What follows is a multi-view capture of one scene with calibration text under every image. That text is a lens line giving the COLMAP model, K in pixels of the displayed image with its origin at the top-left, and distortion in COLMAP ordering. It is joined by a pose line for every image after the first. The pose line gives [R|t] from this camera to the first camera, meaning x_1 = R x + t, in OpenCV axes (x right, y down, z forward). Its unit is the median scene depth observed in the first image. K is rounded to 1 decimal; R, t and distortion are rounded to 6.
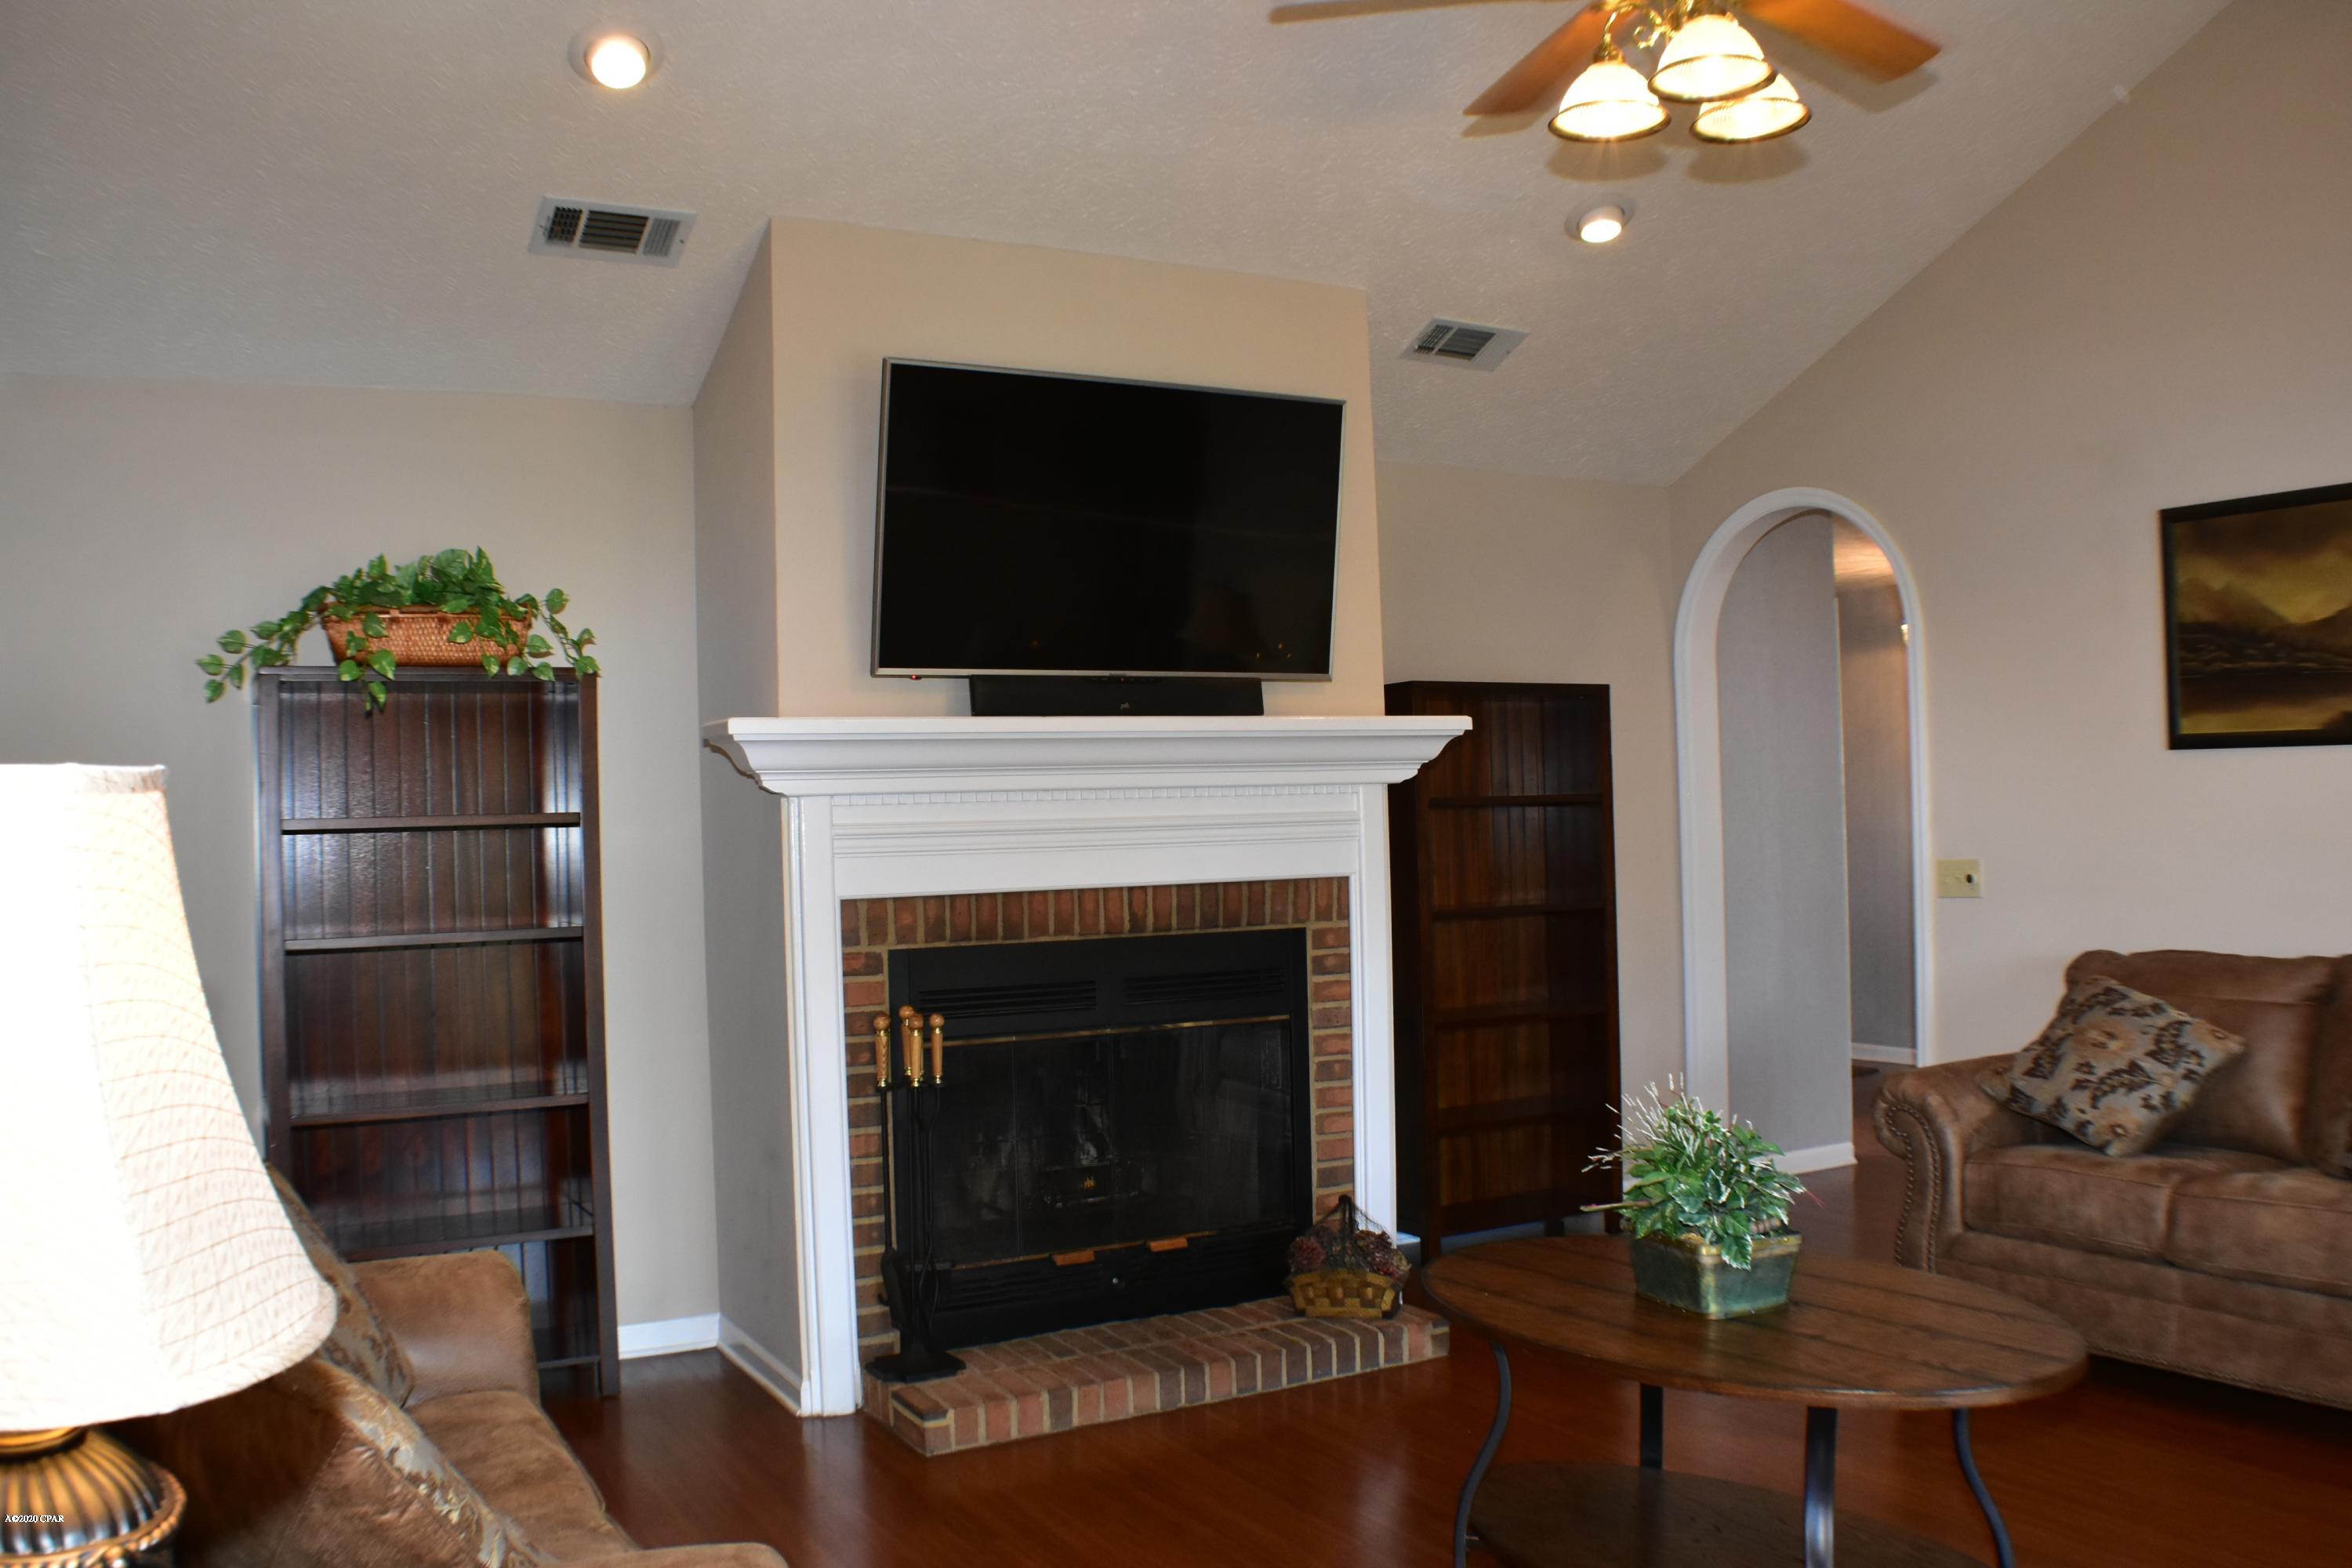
lens RADIAL K [[1877.0, 0, 1176.0], [0, 1877.0, 784.0], [0, 0, 1]] dist [-0.096235, -0.067903]
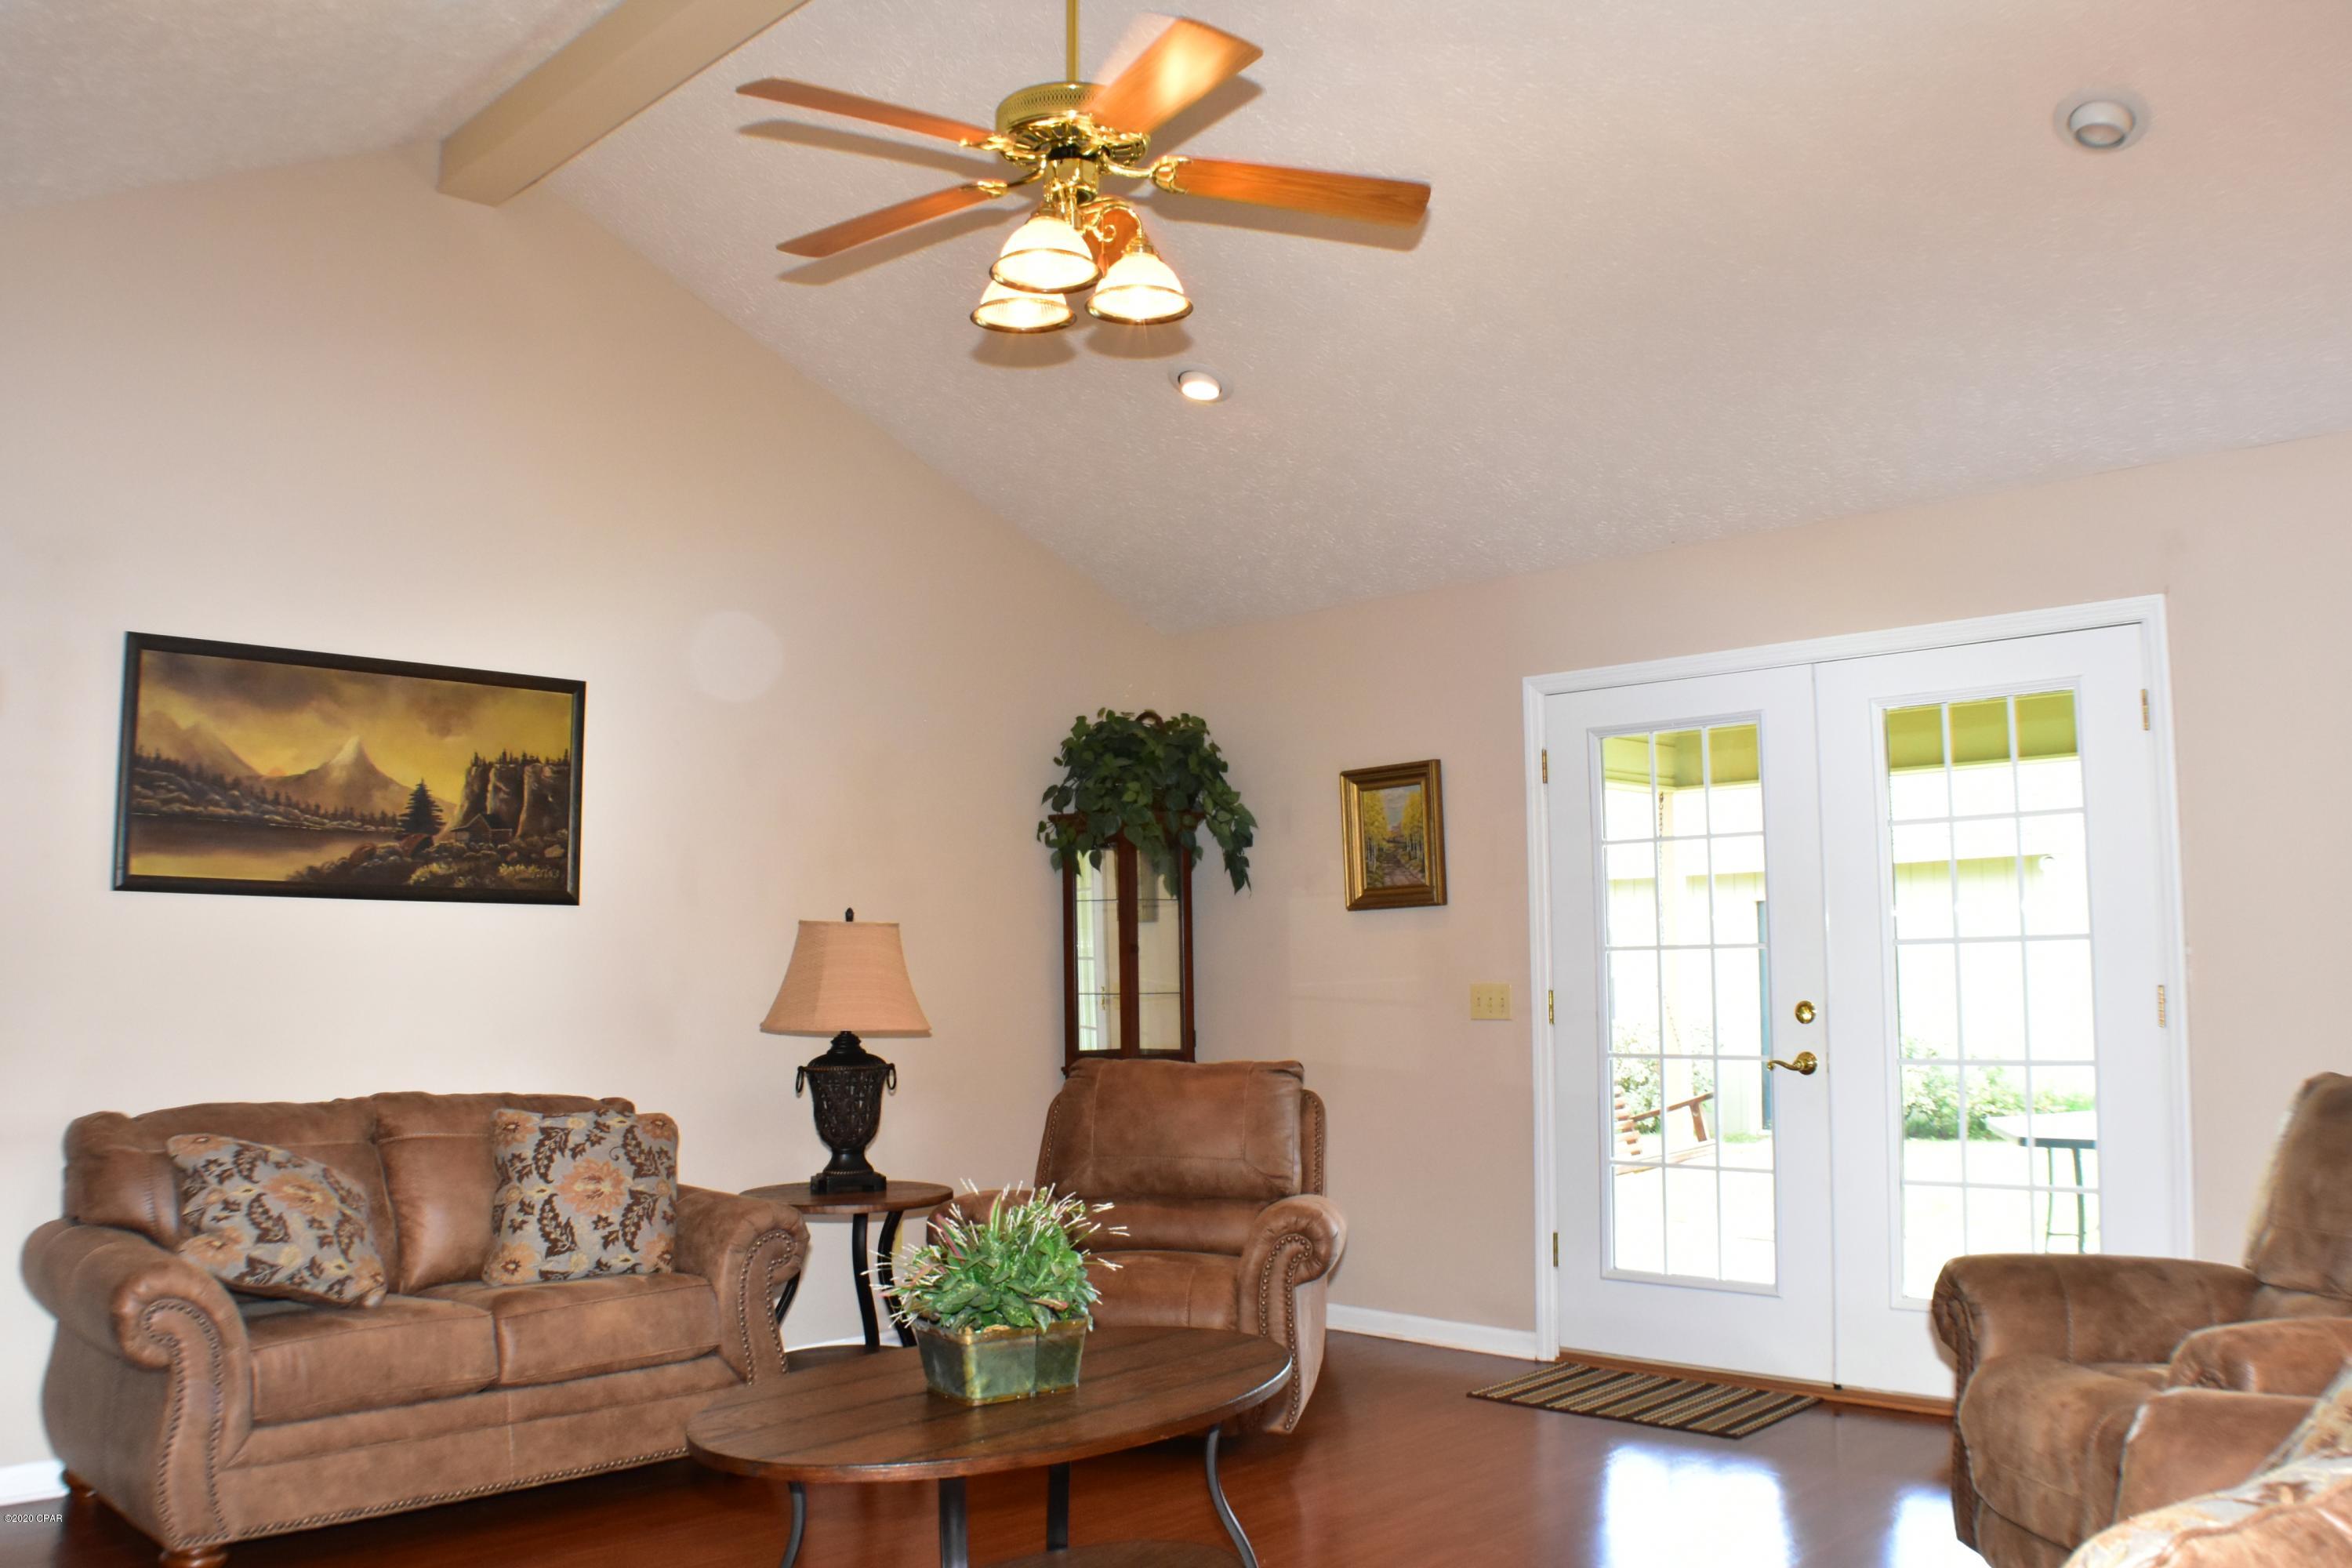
lens RADIAL K [[1877.0, 0, 1176.0], [0, 1877.0, 784.0], [0, 0, 1]] dist [-0.096235, -0.067903]
pose [[-0.282212, 0.102971, 0.953810, -0.502802], [-0.002992, 0.994124, -0.108209, 0.025751], [-0.959347, -0.033392, -0.280246, 0.769244]]
